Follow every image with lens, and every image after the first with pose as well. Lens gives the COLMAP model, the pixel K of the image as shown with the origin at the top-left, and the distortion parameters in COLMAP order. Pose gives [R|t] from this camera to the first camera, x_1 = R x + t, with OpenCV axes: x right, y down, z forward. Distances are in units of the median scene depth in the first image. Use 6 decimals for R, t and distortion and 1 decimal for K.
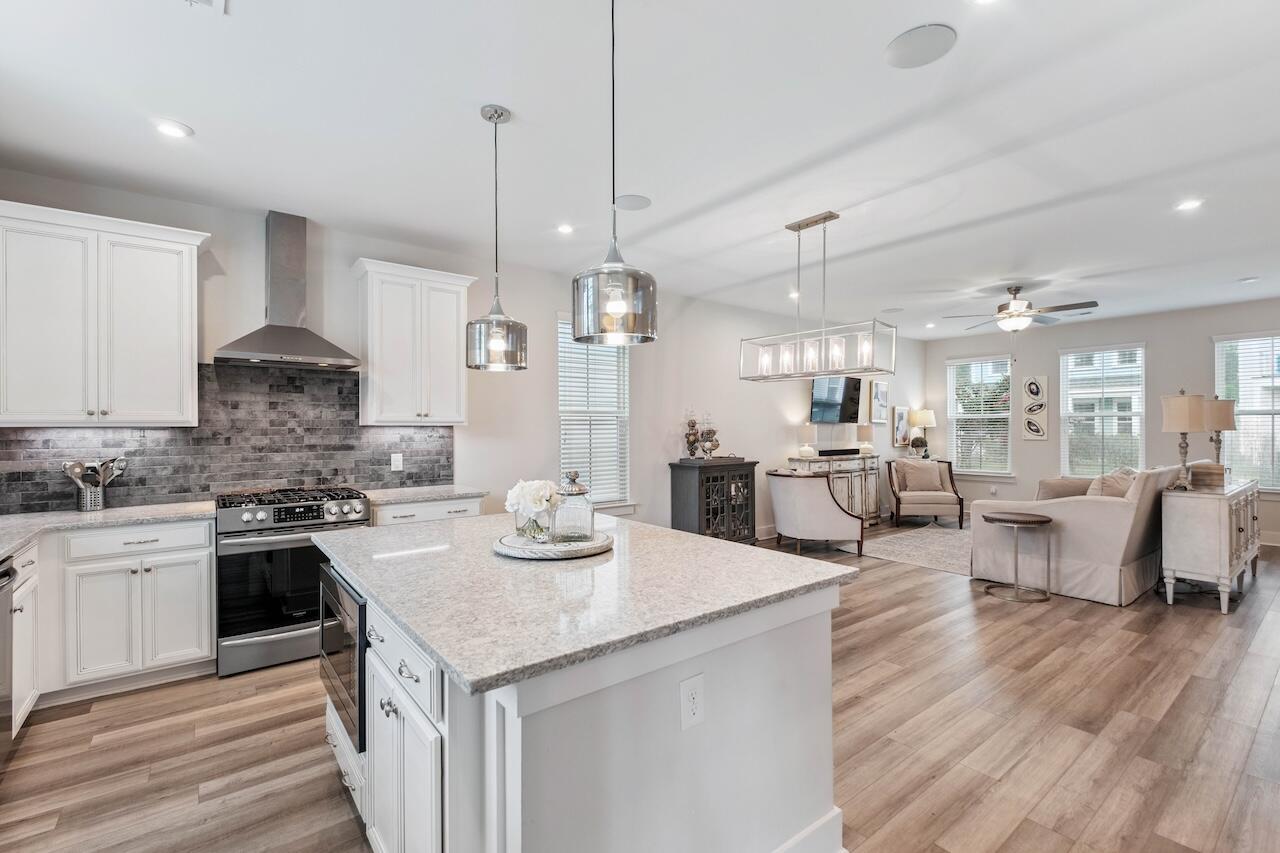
lens RADIAL K [[562.7, 0, 639.0], [0, 562.7, 427.3], [0, 0, 1]] dist [0.000538, 0.000140]
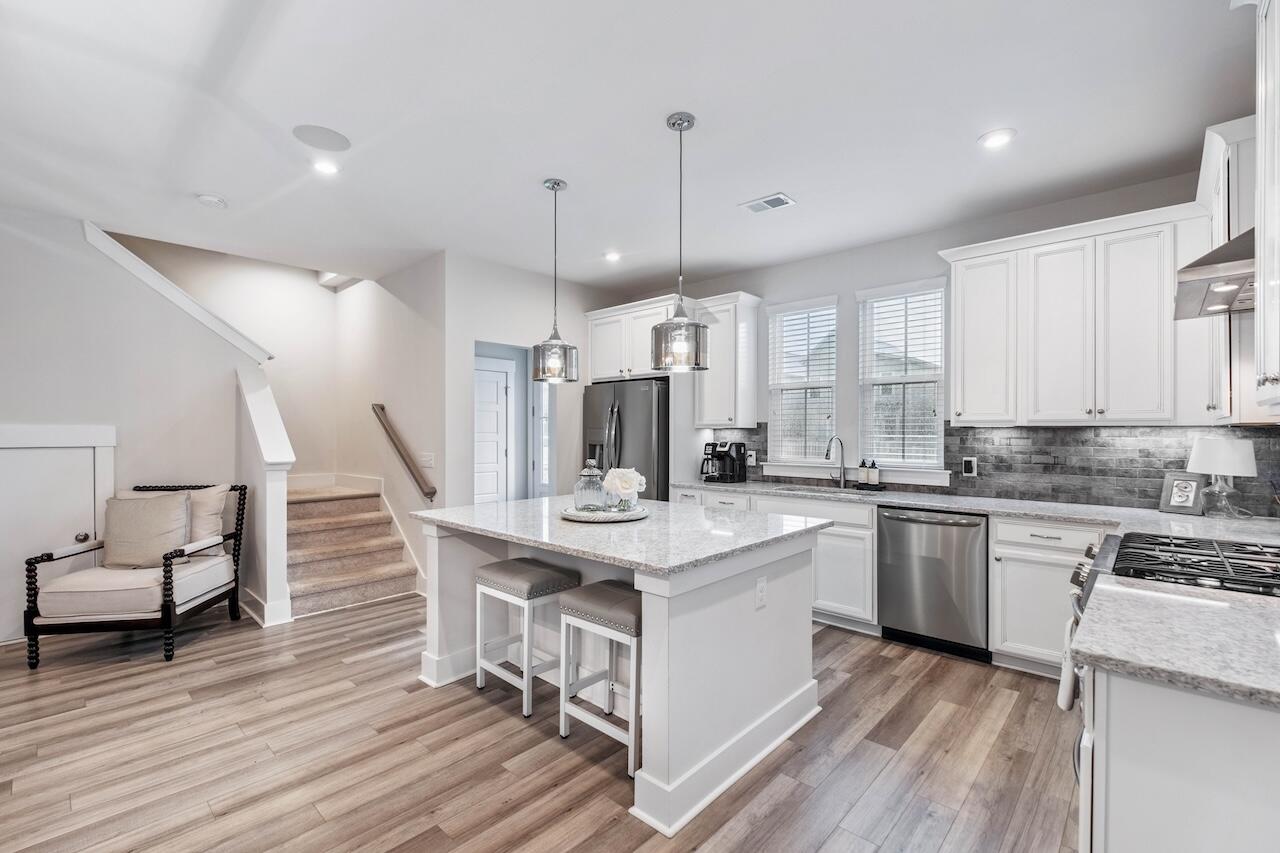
lens RADIAL K [[562.7, 0, 642.5], [0, 562.7, 427.5], [0, 0, 1]] dist [0.000538, 0.000140]
pose [[-0.986098, 0.001703, -0.166157, -0.010032], [0.001939, 0.999997, -0.001257, 0.002380], [0.166155, -0.001562, -0.986098, 2.028565]]
